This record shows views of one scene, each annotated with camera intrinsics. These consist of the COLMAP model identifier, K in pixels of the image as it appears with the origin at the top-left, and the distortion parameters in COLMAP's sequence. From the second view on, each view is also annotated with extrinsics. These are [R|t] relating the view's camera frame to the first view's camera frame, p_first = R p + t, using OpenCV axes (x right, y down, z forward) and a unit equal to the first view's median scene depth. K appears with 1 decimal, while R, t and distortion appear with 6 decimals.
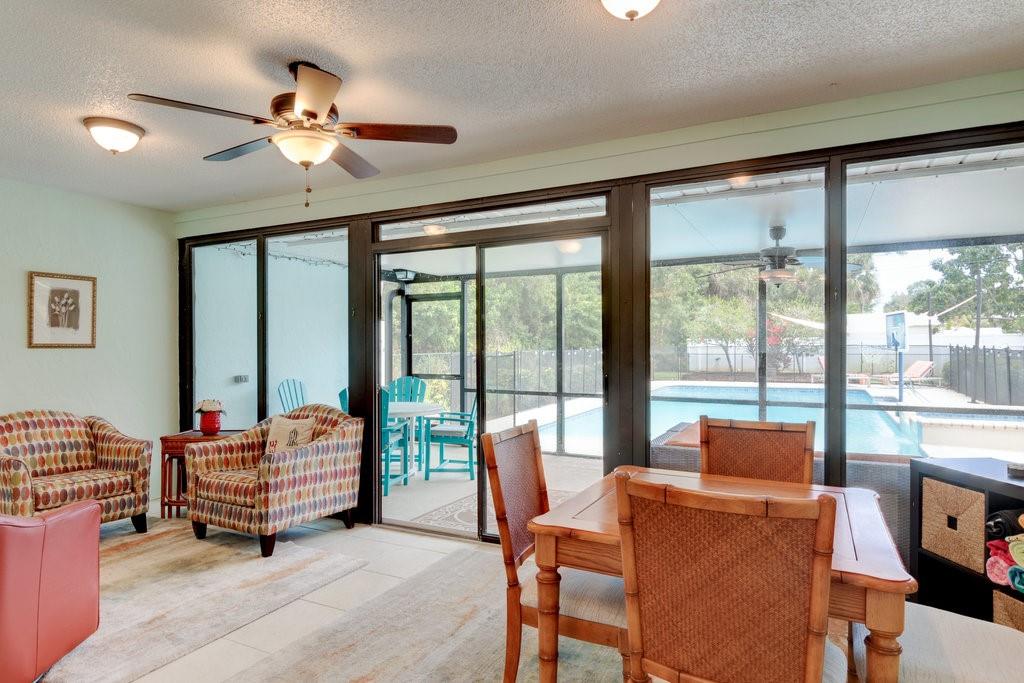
lens RADIAL K [[588.0, 0, 512.0], [0, 588.0, 341.5], [0, 0, 1]] dist [-0.036540, 0.000018]
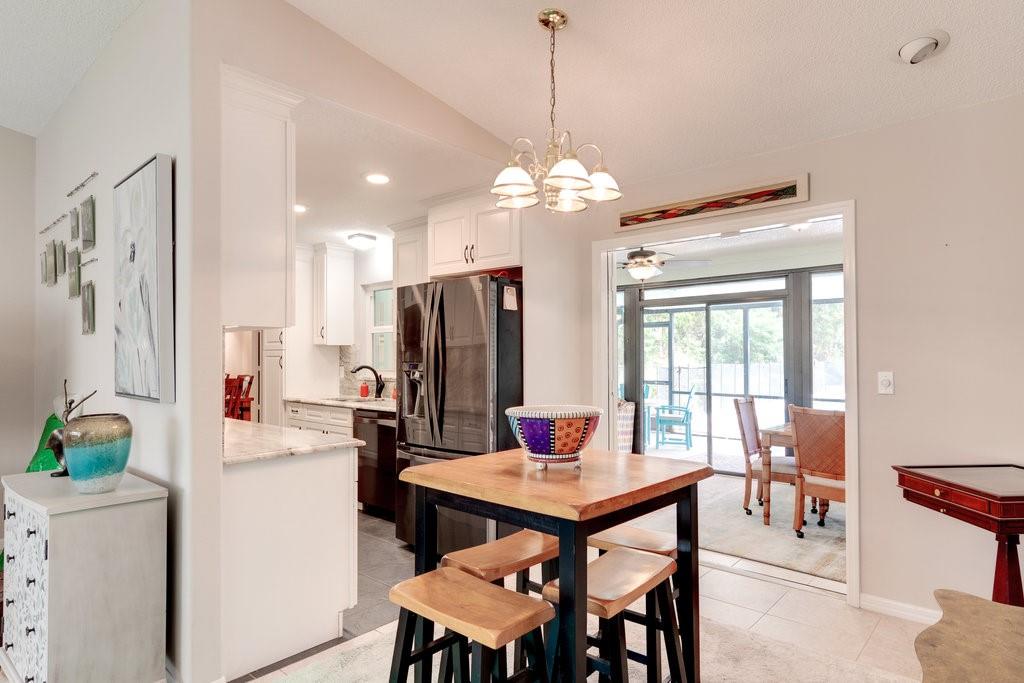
lens RADIAL K [[571.6, 0, 540.1], [0, 571.6, 343.5], [0, 0, 1]] dist [0.001611, -0.000134]
pose [[0.973404, -0.004402, -0.229052, -0.091857], [-0.000358, 0.999785, -0.020734, -0.005411], [0.229094, 0.020265, 0.973193, -0.472768]]
